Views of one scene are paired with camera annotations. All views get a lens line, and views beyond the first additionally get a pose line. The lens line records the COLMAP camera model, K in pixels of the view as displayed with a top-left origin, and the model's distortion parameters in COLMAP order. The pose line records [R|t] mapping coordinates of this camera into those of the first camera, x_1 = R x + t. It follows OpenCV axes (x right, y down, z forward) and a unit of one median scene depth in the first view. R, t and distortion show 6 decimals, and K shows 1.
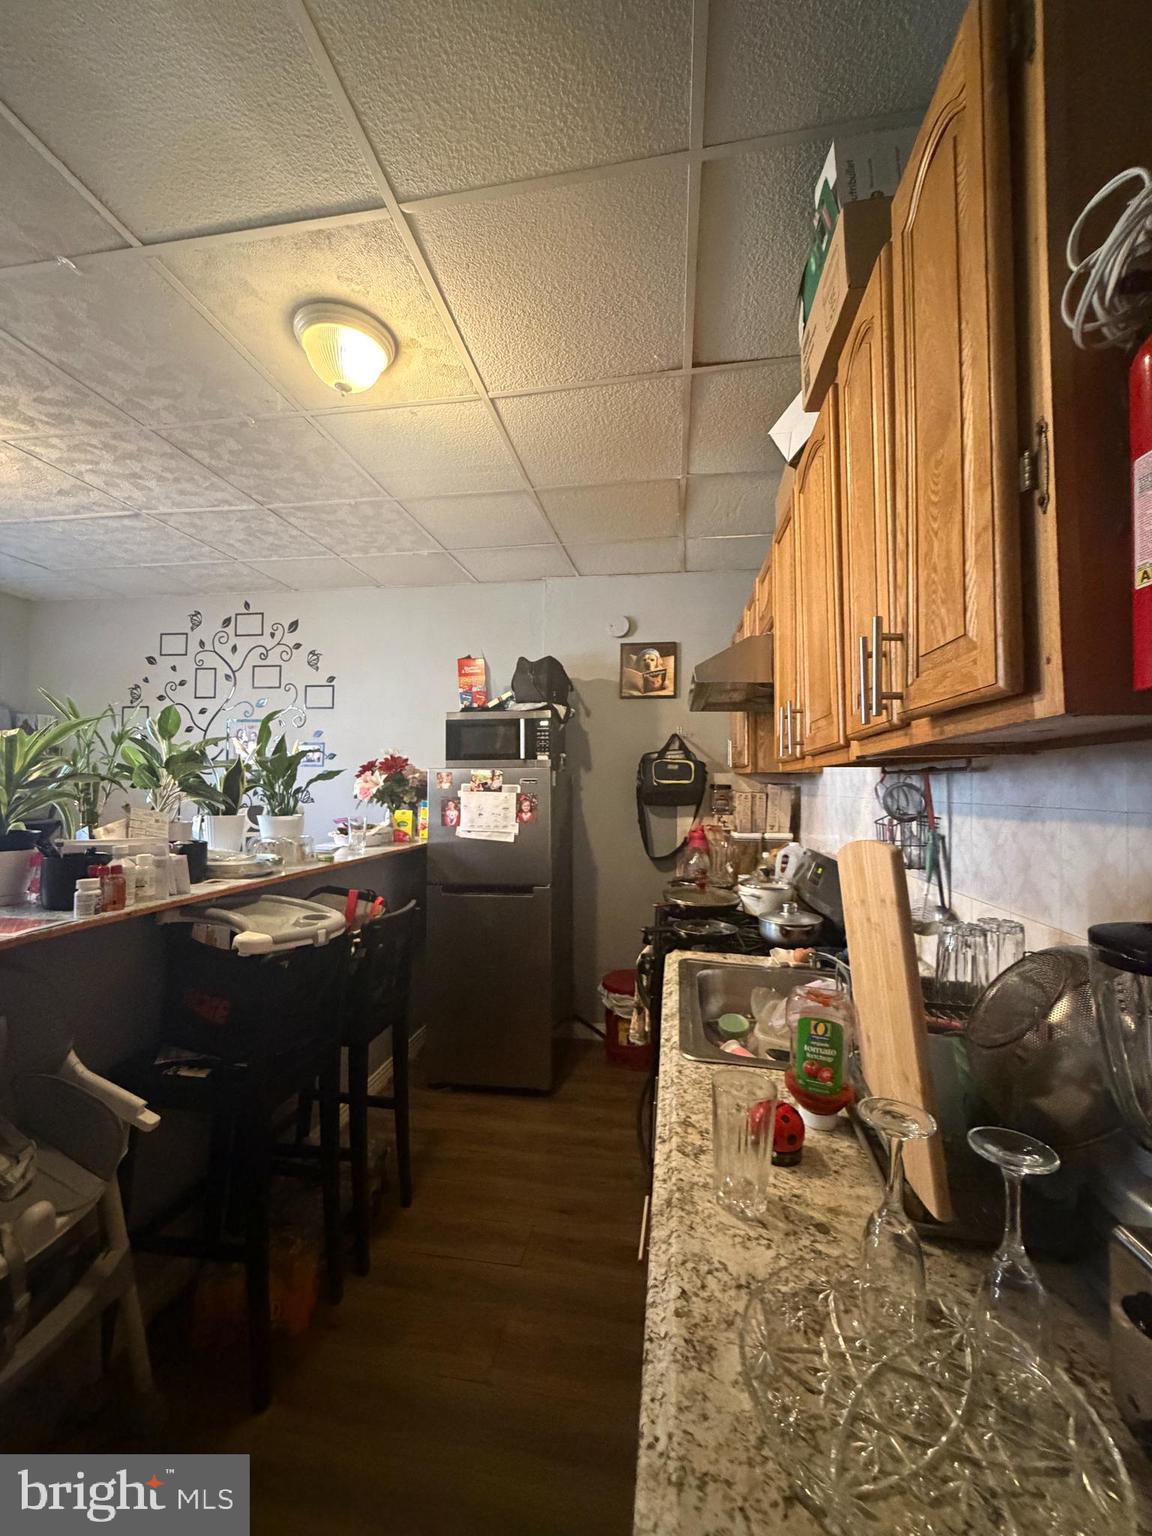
lens RADIAL K [[608.4, 0, 576.4], [0, 608.4, 766.6], [0, 0, 1]] dist [-0.002118, 0.000195]
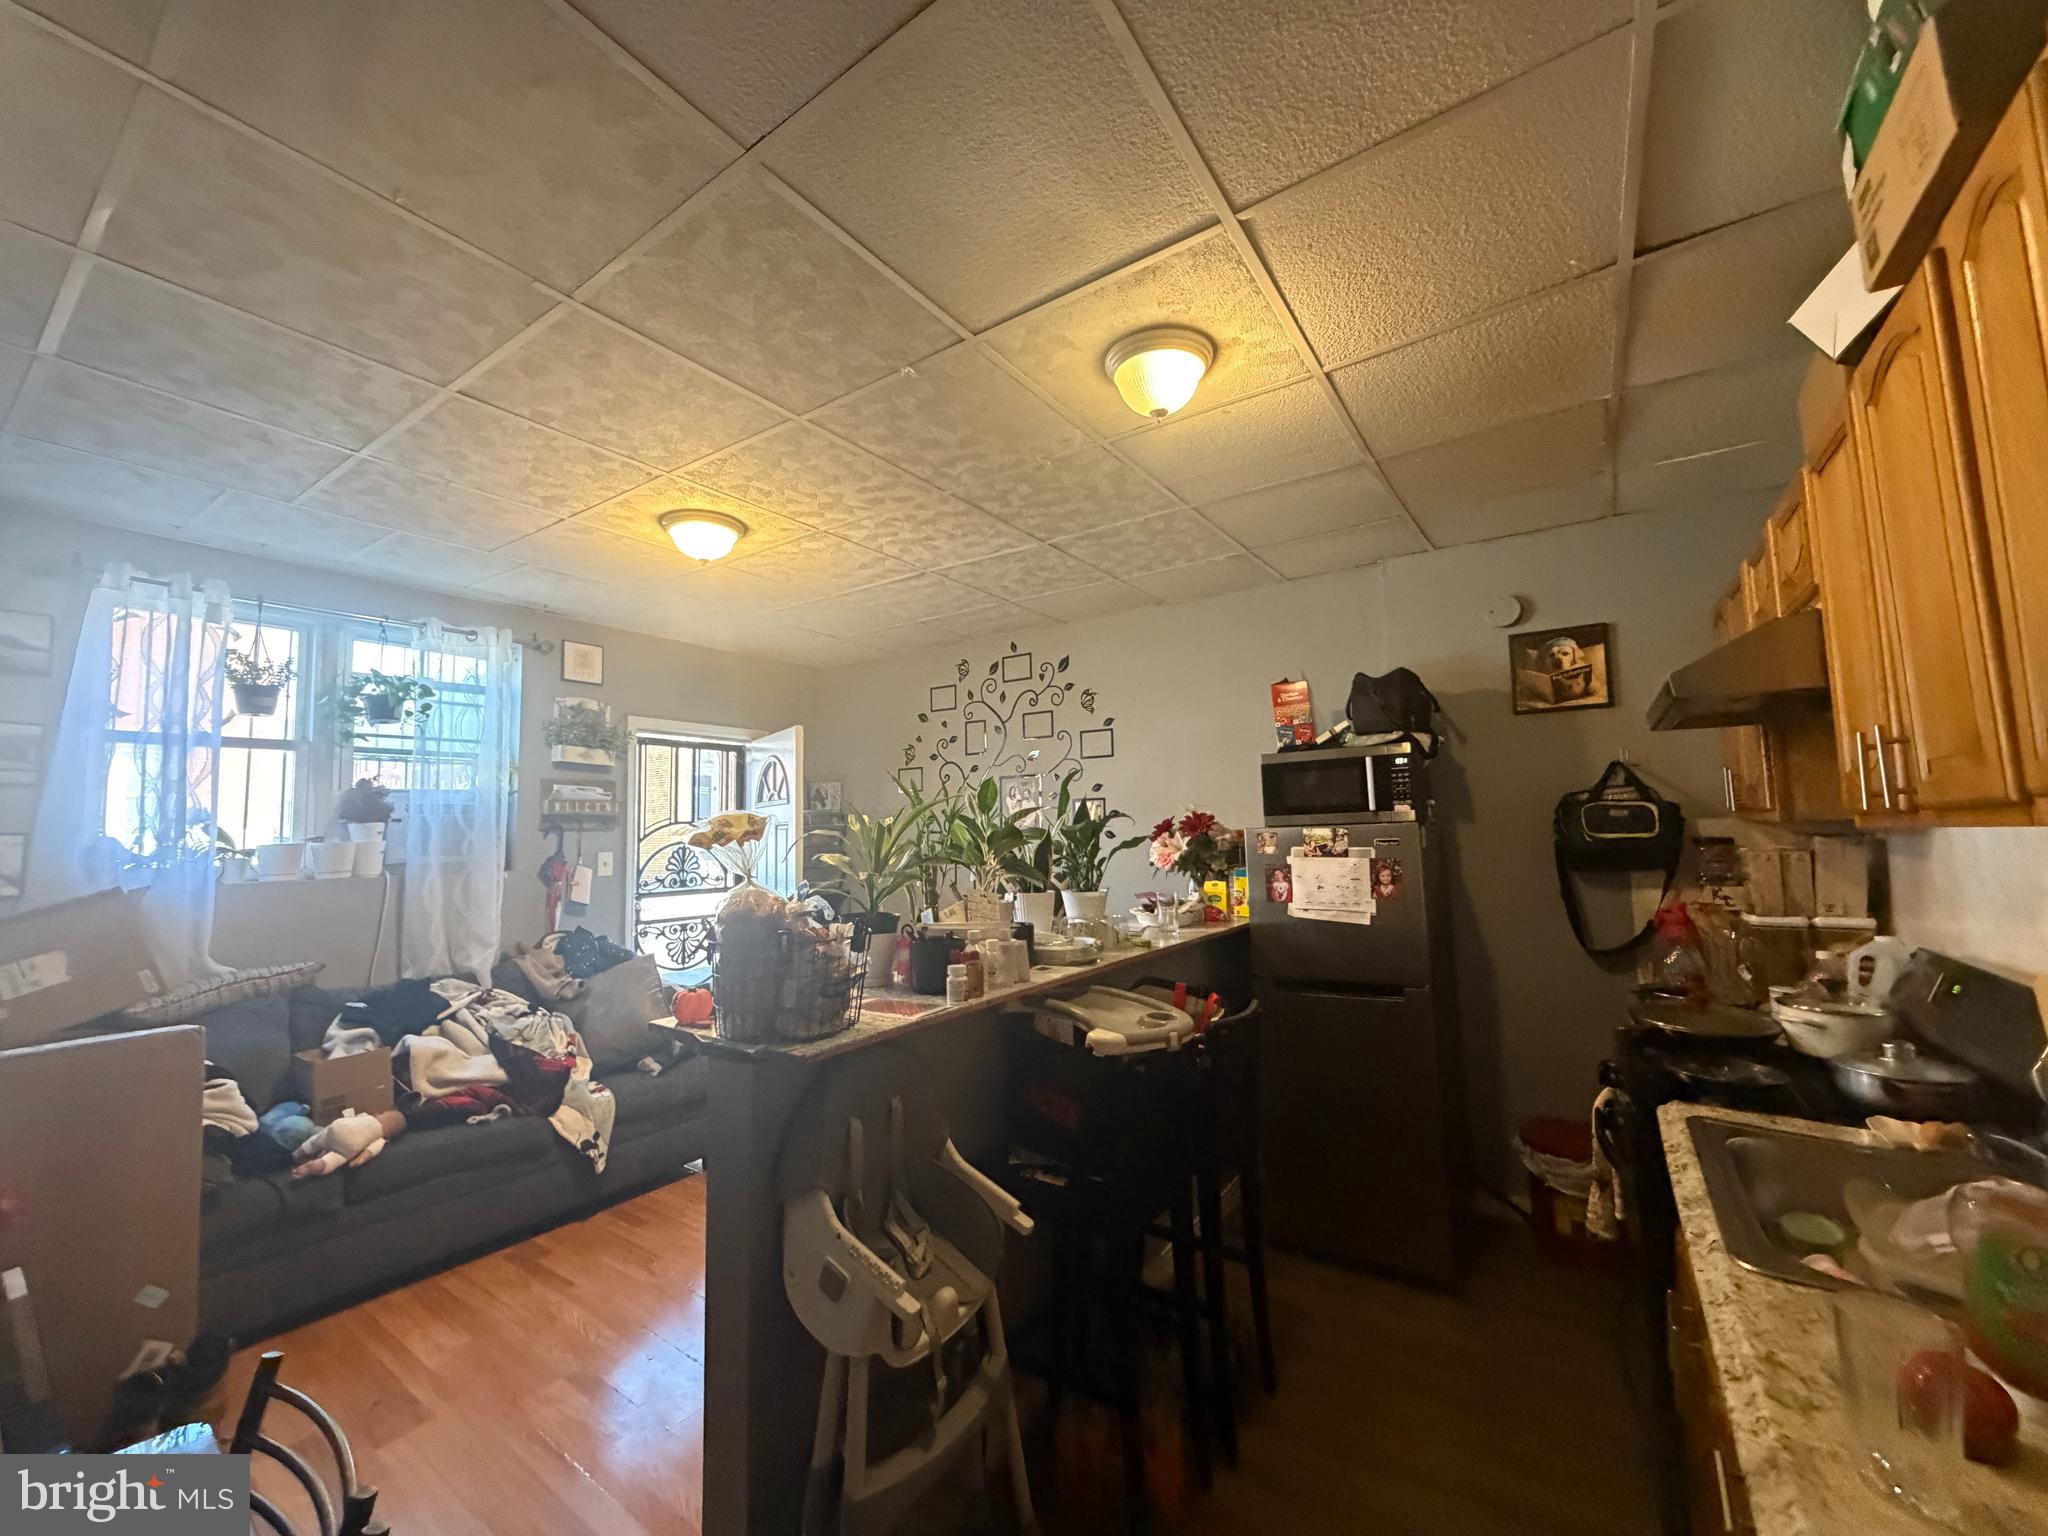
lens RADIAL K [[811.2, 0, 1020.9], [0, 811.2, 767.9], [0, 0, 1]] dist [-0.002118, 0.000195]
pose [[0.901377, -0.063043, -0.428421, -0.064504], [0.041381, 0.997358, -0.059699, -0.031422], [0.431053, 0.036083, 0.901605, -0.098646]]
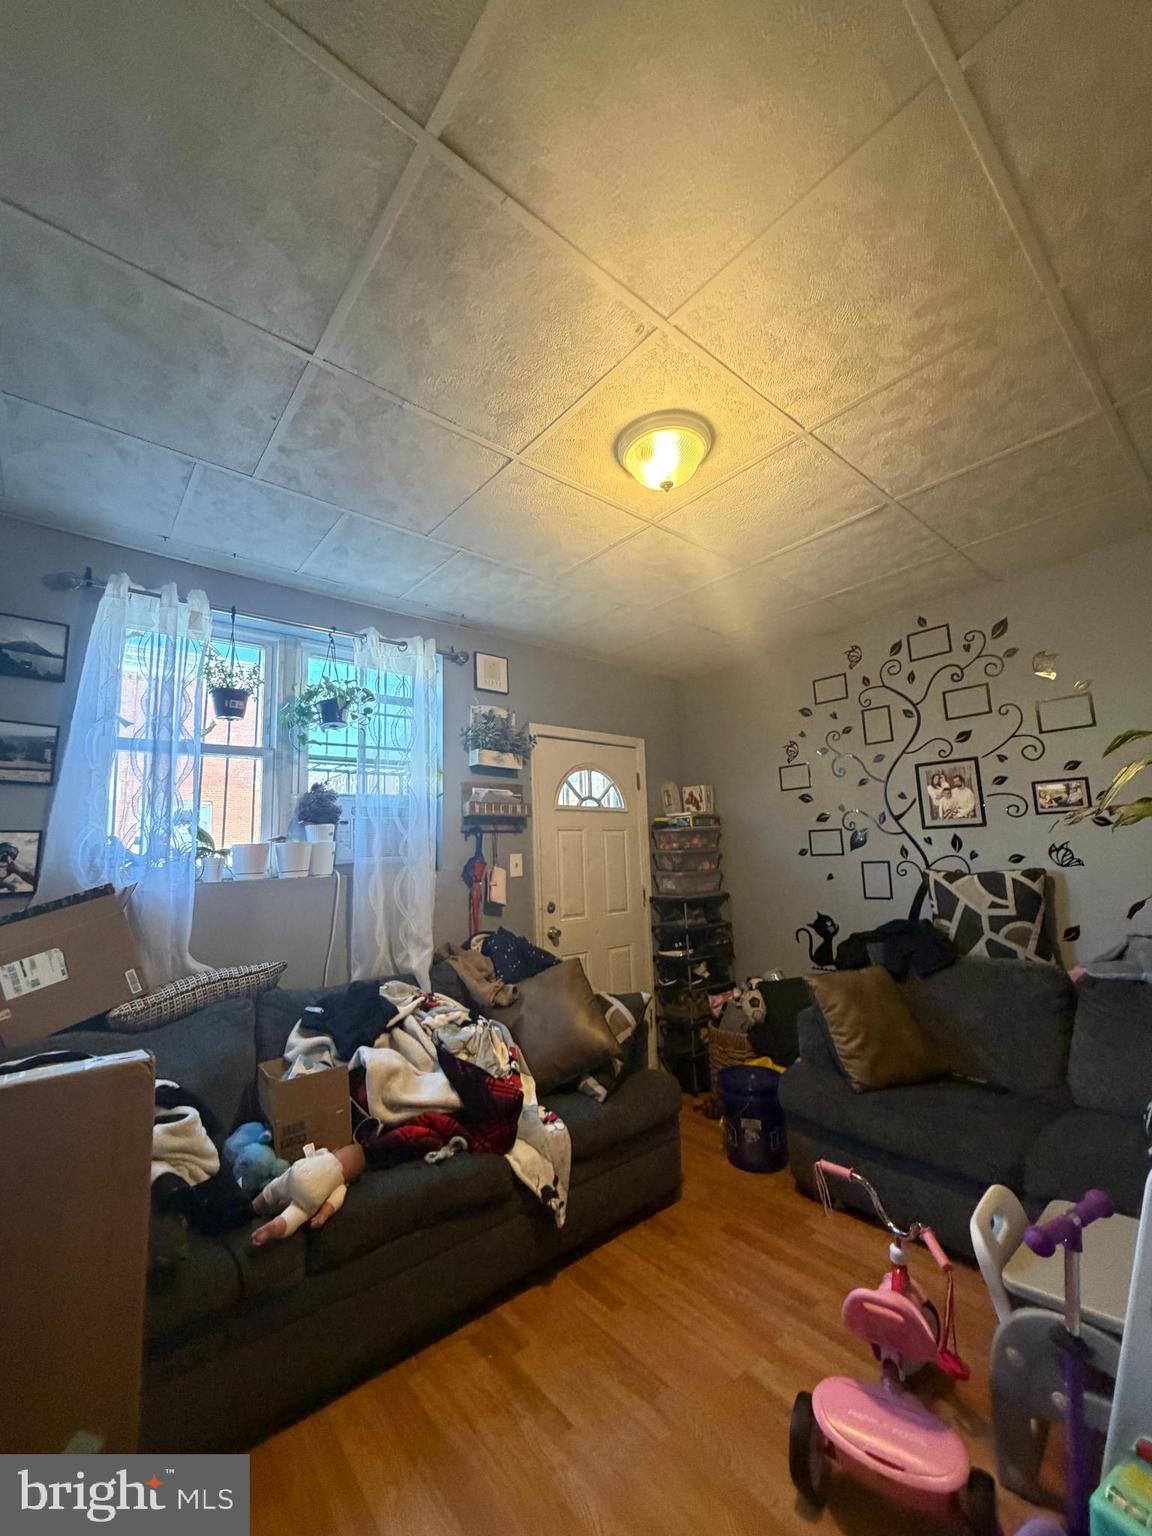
lens RADIAL K [[608.4, 0, 577.8], [0, 608.4, 766.3], [0, 0, 1]] dist [-0.002118, 0.000195]
pose [[0.751293, -0.134264, -0.646167, -0.684843], [0.061304, 0.989052, -0.134232, 0.009717], [0.657115, 0.061235, 0.751299, 0.185772]]
